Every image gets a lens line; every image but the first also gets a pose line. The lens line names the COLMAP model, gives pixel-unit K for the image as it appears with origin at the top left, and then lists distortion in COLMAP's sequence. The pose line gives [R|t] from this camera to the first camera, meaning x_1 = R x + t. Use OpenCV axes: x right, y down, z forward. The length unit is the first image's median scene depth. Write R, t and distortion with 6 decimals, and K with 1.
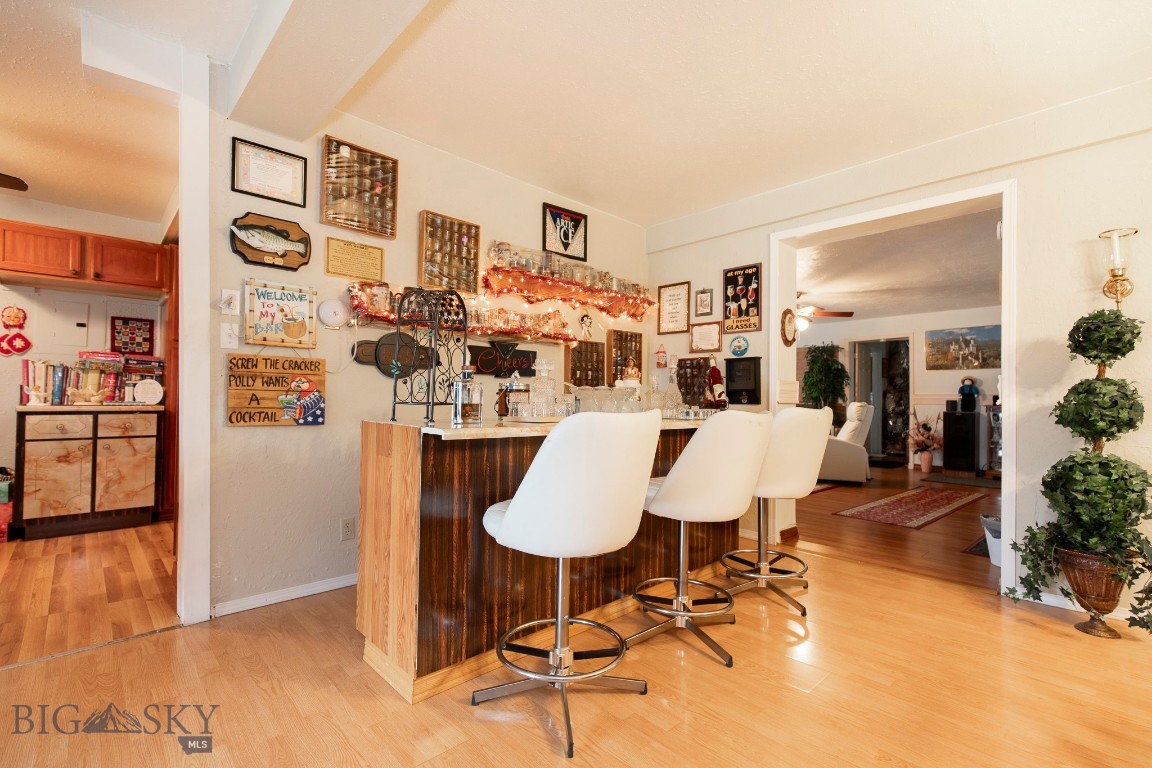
lens RADIAL K [[519.6, 0, 581.1], [0, 519.6, 387.5], [0, 0, 1]] dist [0.009414, -0.001263]
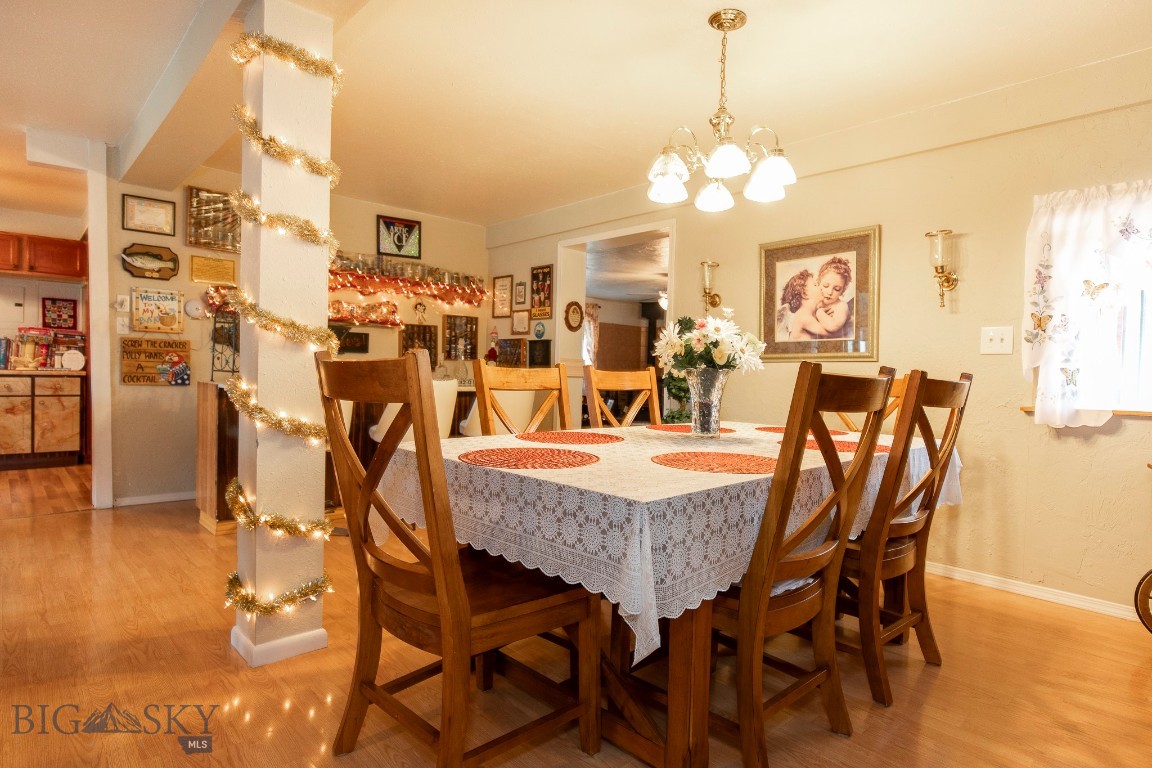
lens RADIAL K [[623.7, 0, 574.3], [0, 623.7, 385.9], [0, 0, 1]] dist [0.002158, 0.001380]
pose [[0.999689, 0.015089, -0.019852, 0.421373], [-0.014219, 0.998962, 0.043282, -0.012572], [0.020484, -0.042987, 0.998866, -0.494767]]
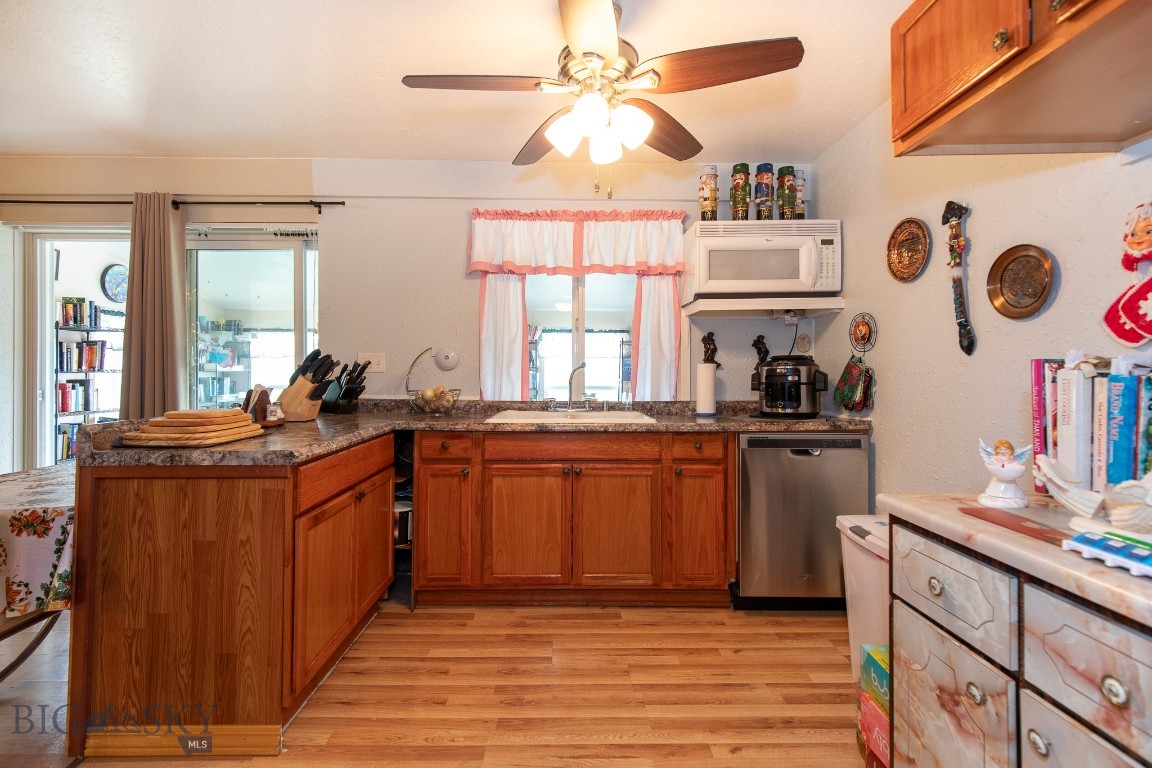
lens RADIAL K [[525.0, 0, 567.2], [0, 525.0, 370.1], [0, 0, 1]] dist [0.008161, -0.001044]
pose [[-0.684023, -0.014993, -0.729306, -0.593850], [0.006423, 0.999626, -0.026575, -0.038864], [0.729432, -0.022863, -0.683671, 0.994087]]
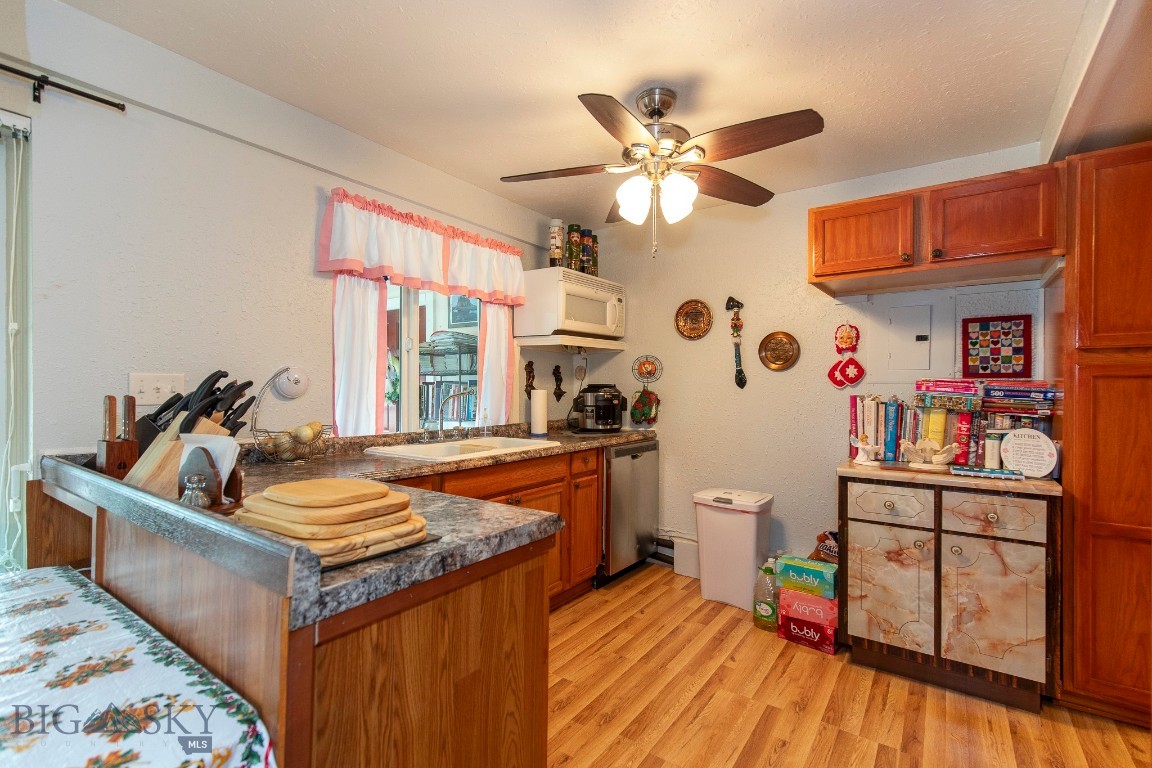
lens RADIAL K [[527.0, 0, 575.4], [0, 527.0, 390.4], [0, 0, 1]] dist [0.008092, -0.001226]
pose [[0.191568, -0.004347, -0.981470, -0.413474], [0.017981, 0.999838, -0.000919, -0.065835], [0.981315, -0.017471, 0.191615, 0.478159]]
